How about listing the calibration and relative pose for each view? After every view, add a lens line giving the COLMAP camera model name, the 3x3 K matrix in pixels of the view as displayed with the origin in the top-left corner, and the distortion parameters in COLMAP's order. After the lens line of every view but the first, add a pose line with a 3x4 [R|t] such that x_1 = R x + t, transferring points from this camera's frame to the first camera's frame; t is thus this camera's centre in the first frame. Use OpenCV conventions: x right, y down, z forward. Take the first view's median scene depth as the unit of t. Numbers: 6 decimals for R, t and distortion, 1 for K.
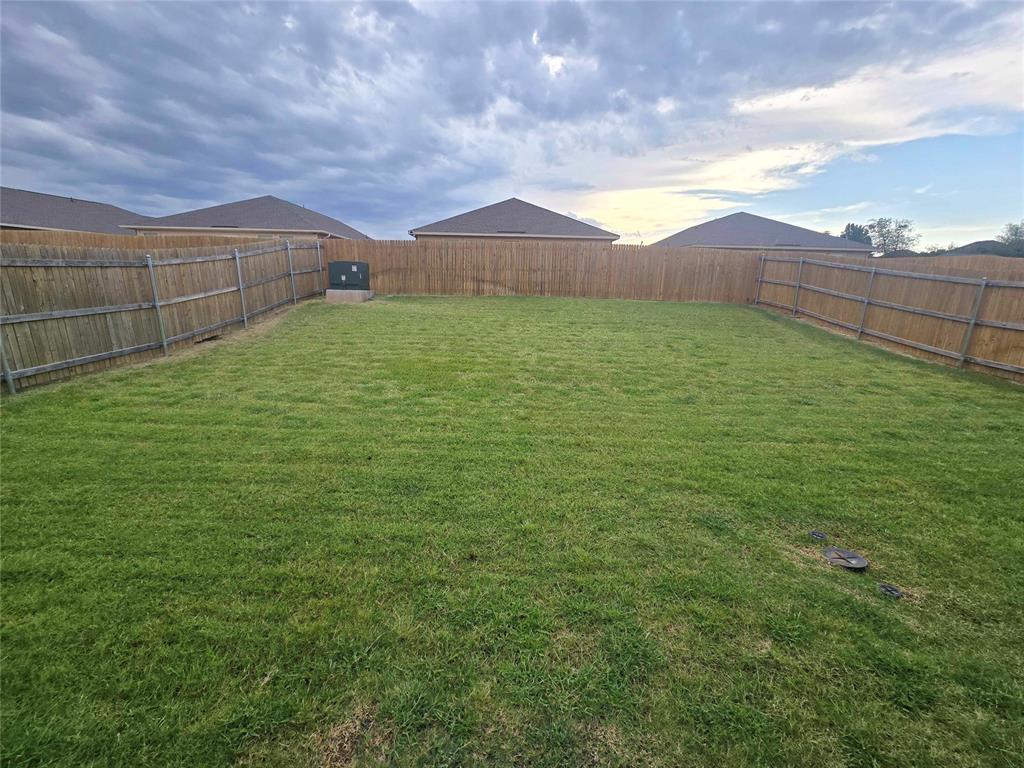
lens RADIAL K [[420.8, 0, 512.0], [0, 420.8, 384.0], [0, 0, 1]] dist [0.000677, -0.000247]
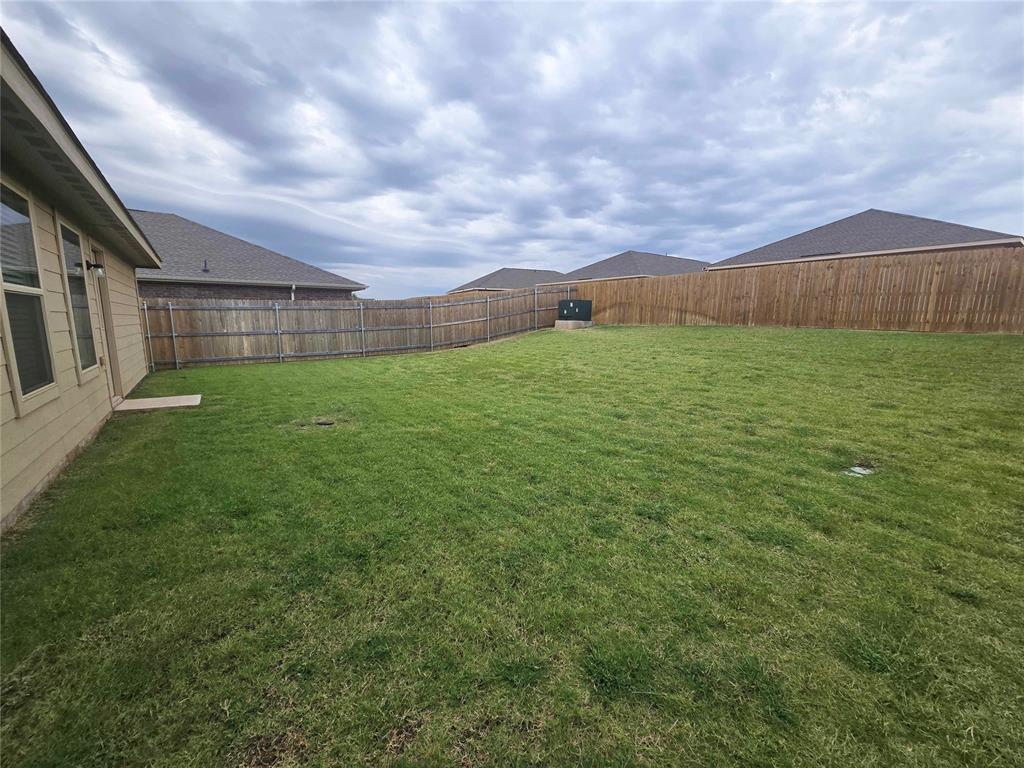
lens RADIAL K [[412.7, 0, 512.0], [0, 412.7, 384.0], [0, 0, 1]] dist [-0.002627, -0.000357]
pose [[0.581598, 0.111052, -0.805860, 0.606938], [-0.180969, 0.983477, 0.004922, 0.004414], [0.793091, 0.142973, 0.592085, 0.097846]]
